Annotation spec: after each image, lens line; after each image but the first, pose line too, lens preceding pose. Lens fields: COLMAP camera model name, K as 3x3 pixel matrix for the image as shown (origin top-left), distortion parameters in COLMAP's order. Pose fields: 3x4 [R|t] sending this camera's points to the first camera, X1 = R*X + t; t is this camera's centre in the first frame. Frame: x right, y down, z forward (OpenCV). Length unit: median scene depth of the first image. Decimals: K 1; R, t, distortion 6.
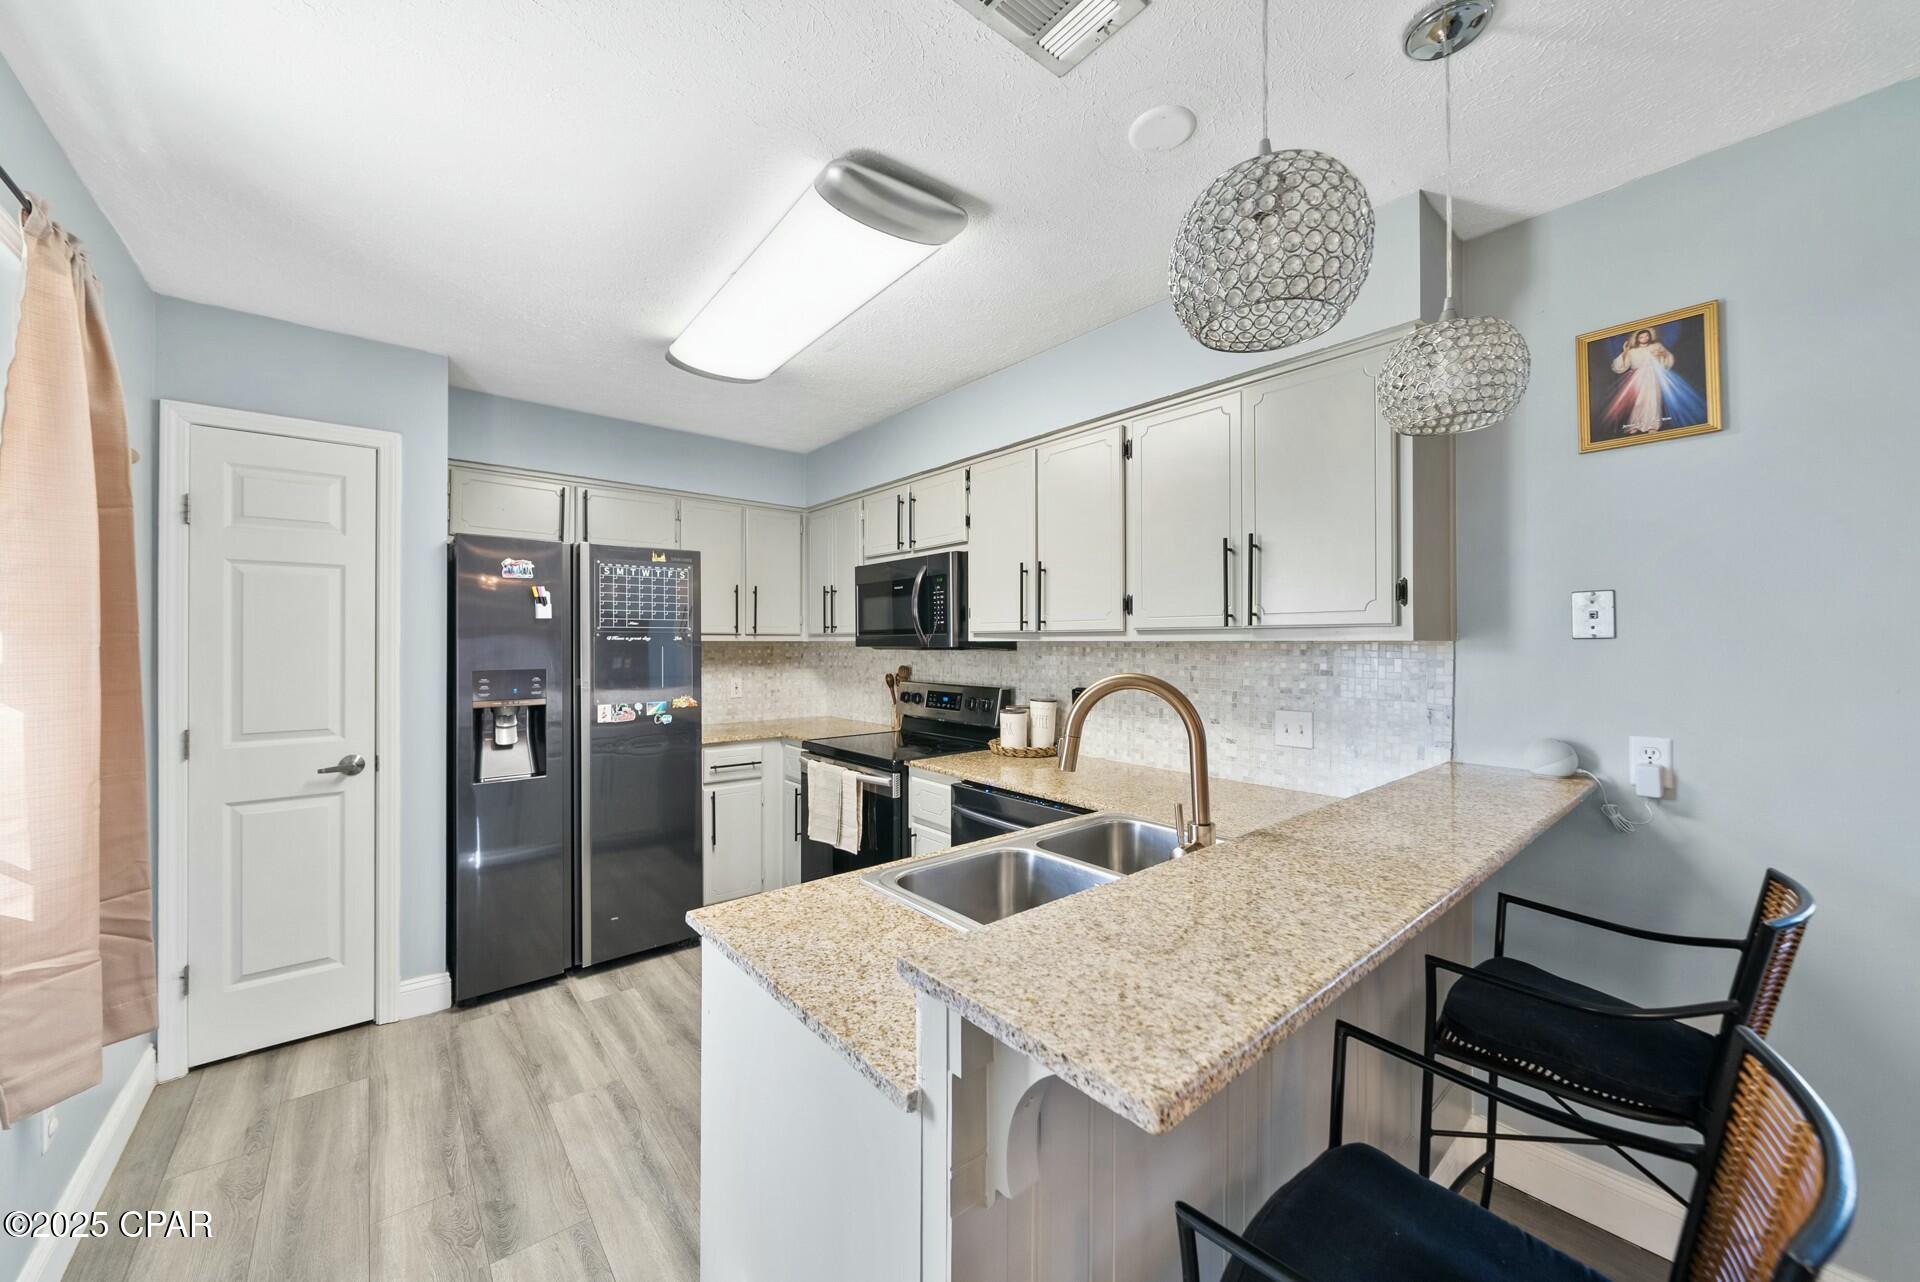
lens RADIAL K [[703.0, 0, 940.0], [0, 703.0, 635.2], [0, 0, 1]] dist [-0.002590, -0.000082]
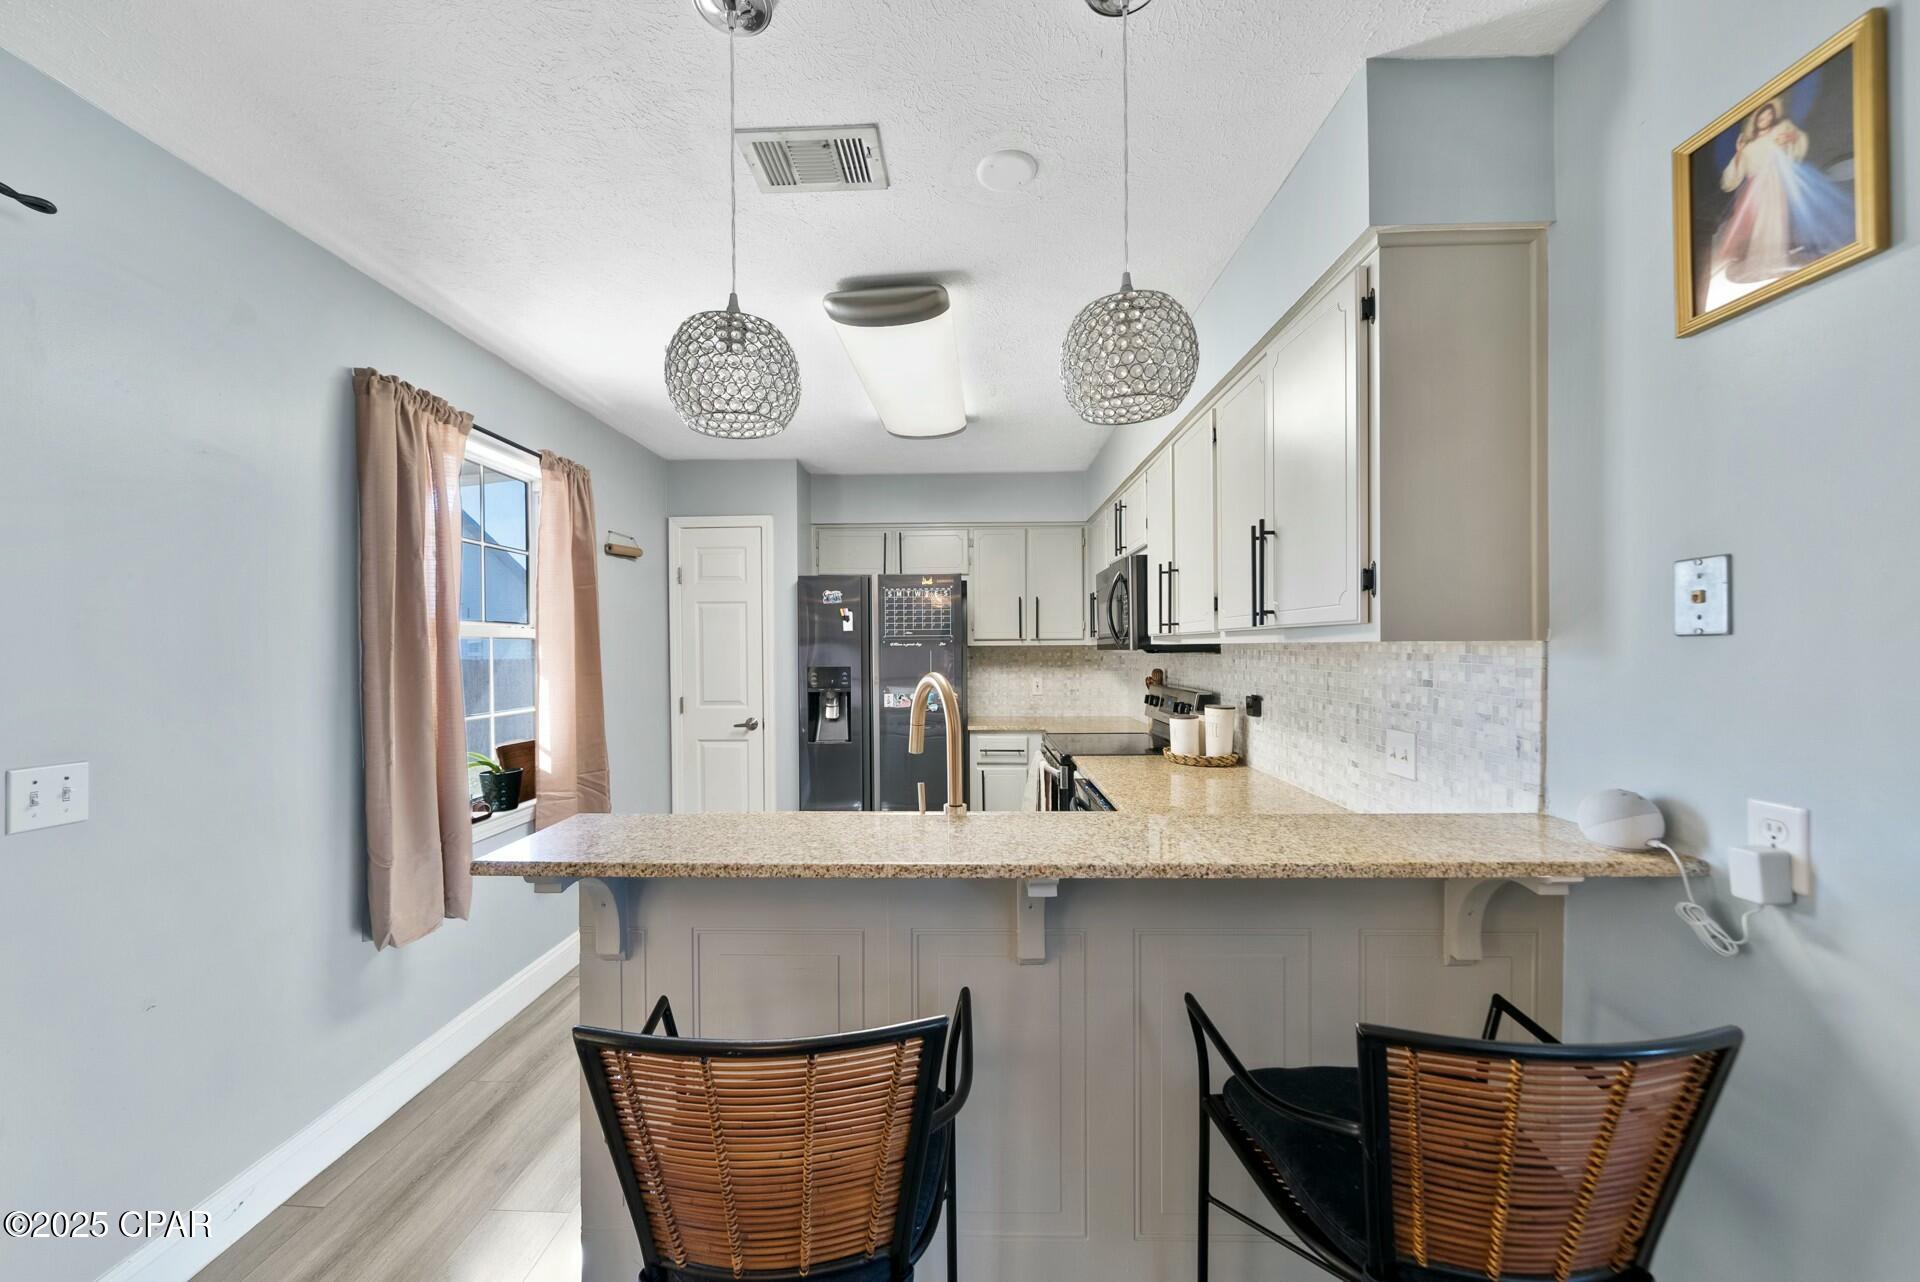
lens RADIAL K [[703.0, 0, 939.0], [0, 703.0, 649.6], [0, 0, 1]] dist [-0.002590, -0.000082]
pose [[0.750677, -0.003668, -0.660659, 0.578256], [0.014874, 0.999825, 0.011350, 0.000442], [0.660502, -0.018347, 0.750600, 0.066394]]
